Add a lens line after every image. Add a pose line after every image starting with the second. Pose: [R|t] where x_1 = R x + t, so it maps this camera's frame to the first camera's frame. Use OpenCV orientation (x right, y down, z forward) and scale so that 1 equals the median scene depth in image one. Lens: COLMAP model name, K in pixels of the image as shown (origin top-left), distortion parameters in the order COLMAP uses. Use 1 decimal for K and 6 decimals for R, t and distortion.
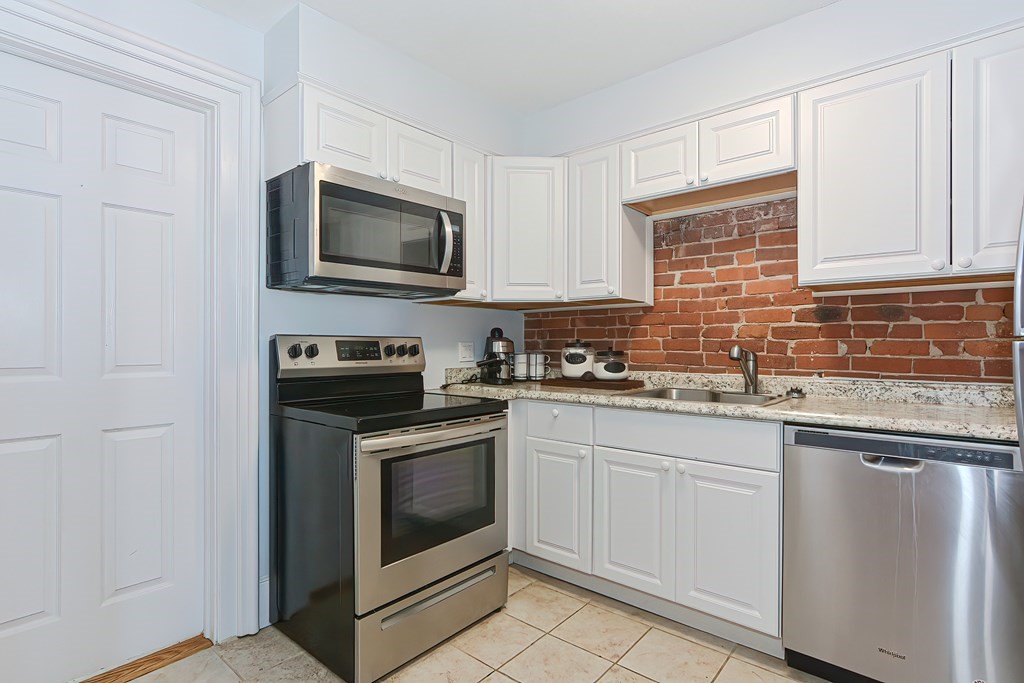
lens RADIAL K [[501.7, 0, 497.7], [0, 501.7, 341.4], [0, 0, 1]] dist [-0.001959, 0.000604]
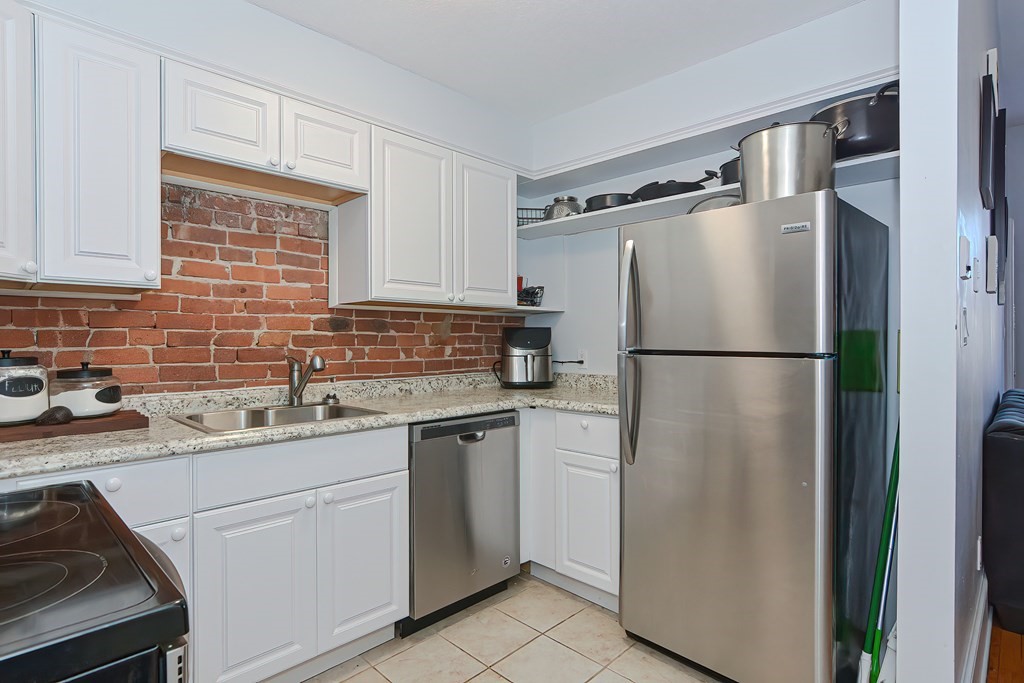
lens RADIAL K [[538.2, 0, 490.6], [0, 538.2, 339.2], [0, 0, 1]] dist [-0.000353, 0.000658]
pose [[0.078133, -0.002837, 0.996939, -0.448222], [-0.004564, 0.999984, 0.003203, -0.024389], [-0.996933, -0.004800, 0.078119, 0.518637]]
